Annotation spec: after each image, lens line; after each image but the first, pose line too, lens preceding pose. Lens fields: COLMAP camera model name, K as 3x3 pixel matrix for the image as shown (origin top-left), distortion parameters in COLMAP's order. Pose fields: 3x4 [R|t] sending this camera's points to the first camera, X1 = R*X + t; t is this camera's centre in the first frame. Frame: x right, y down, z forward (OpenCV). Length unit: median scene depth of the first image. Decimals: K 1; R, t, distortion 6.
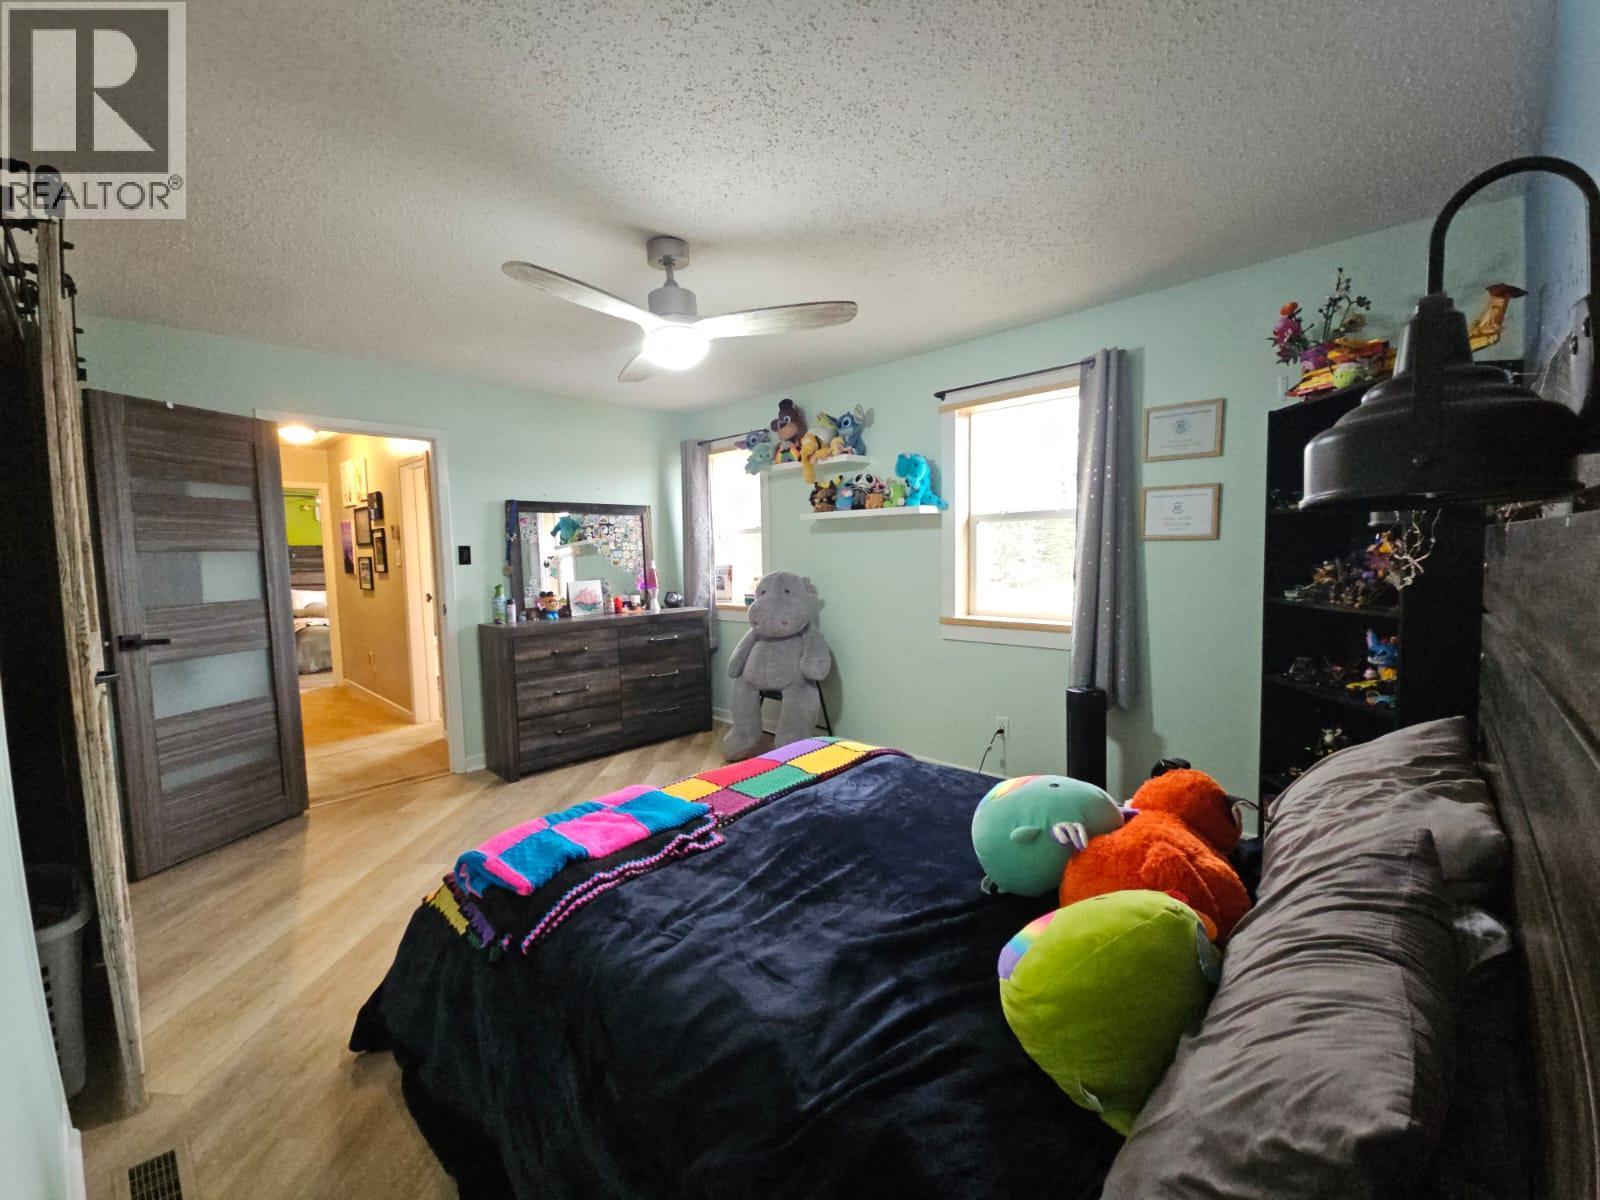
lens RADIAL K [[651.8, 0, 800.0], [0, 651.8, 600.0], [0, 0, 1]] dist [0.002602, -0.000490]
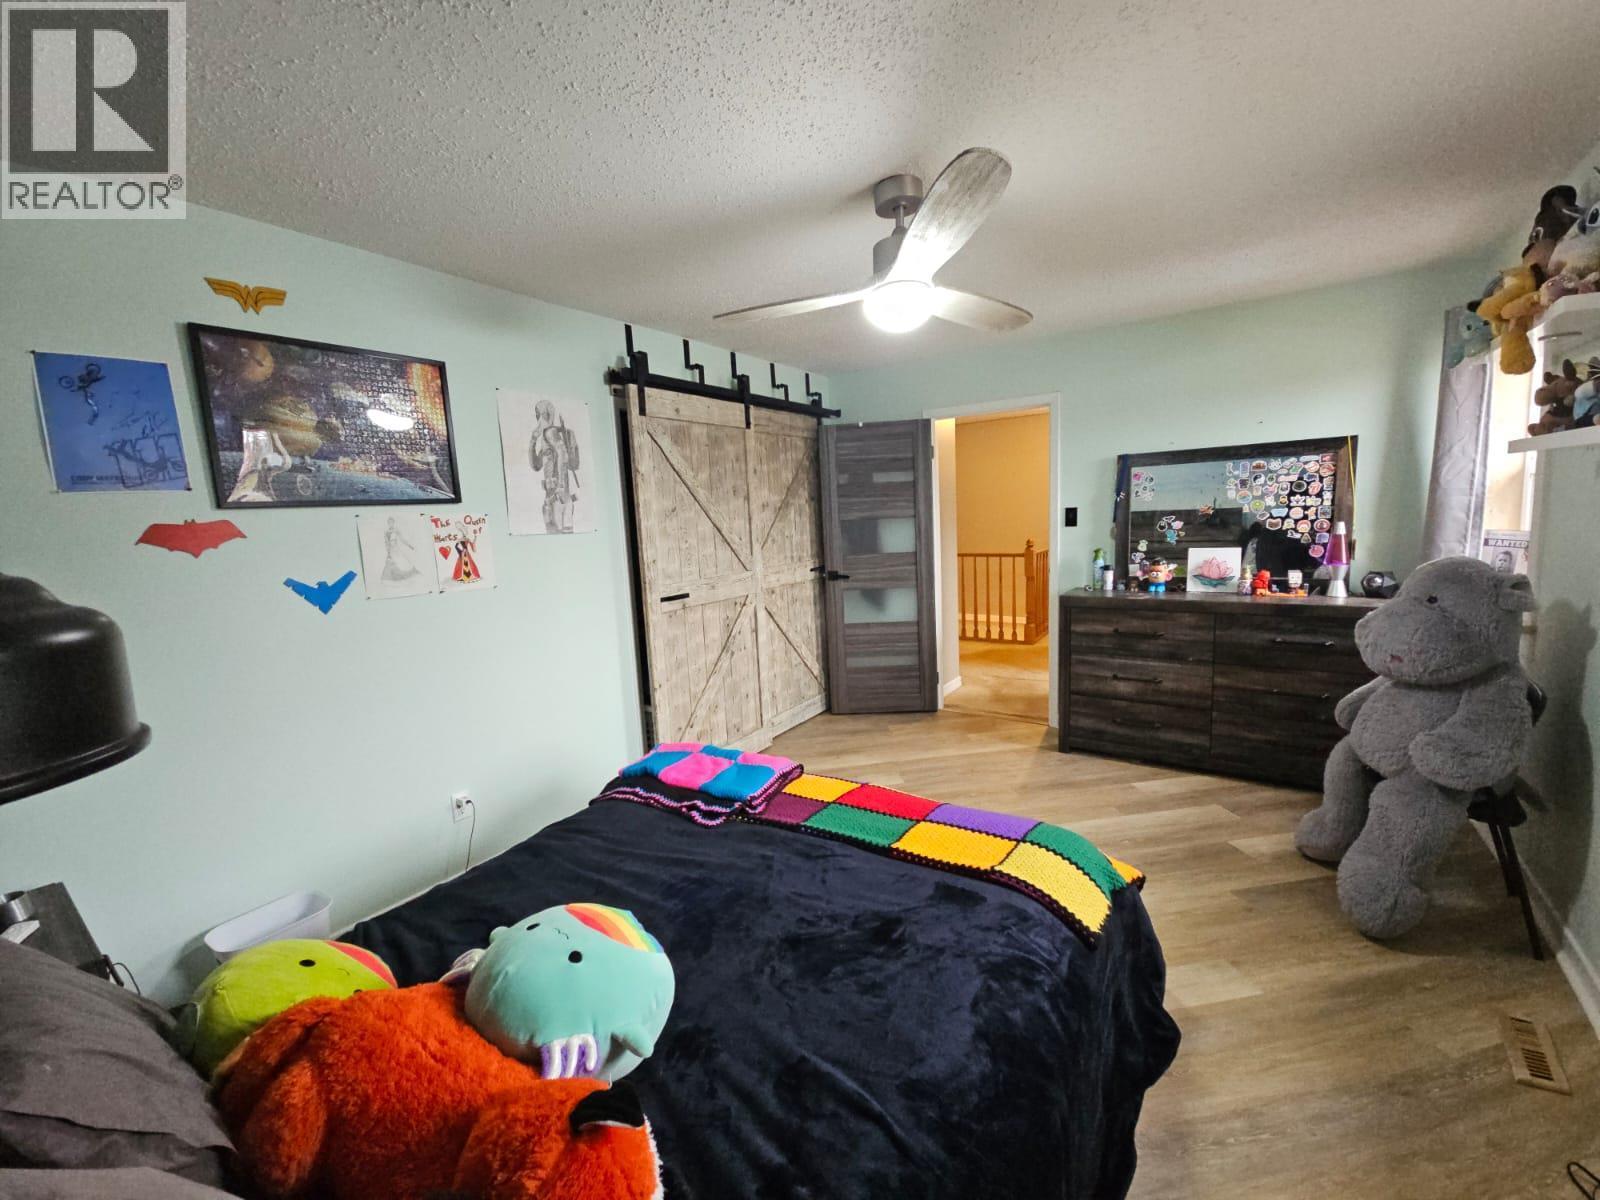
lens RADIAL K [[651.8, 0, 800.0], [0, 651.8, 600.0], [0, 0, 1]] dist [0.002602, -0.000490]
pose [[0.159703, 0.144165, -0.976581, 0.422115], [-0.028994, 0.989537, 0.141336, -0.074643], [0.986739, 0.005743, 0.162212, 0.447528]]
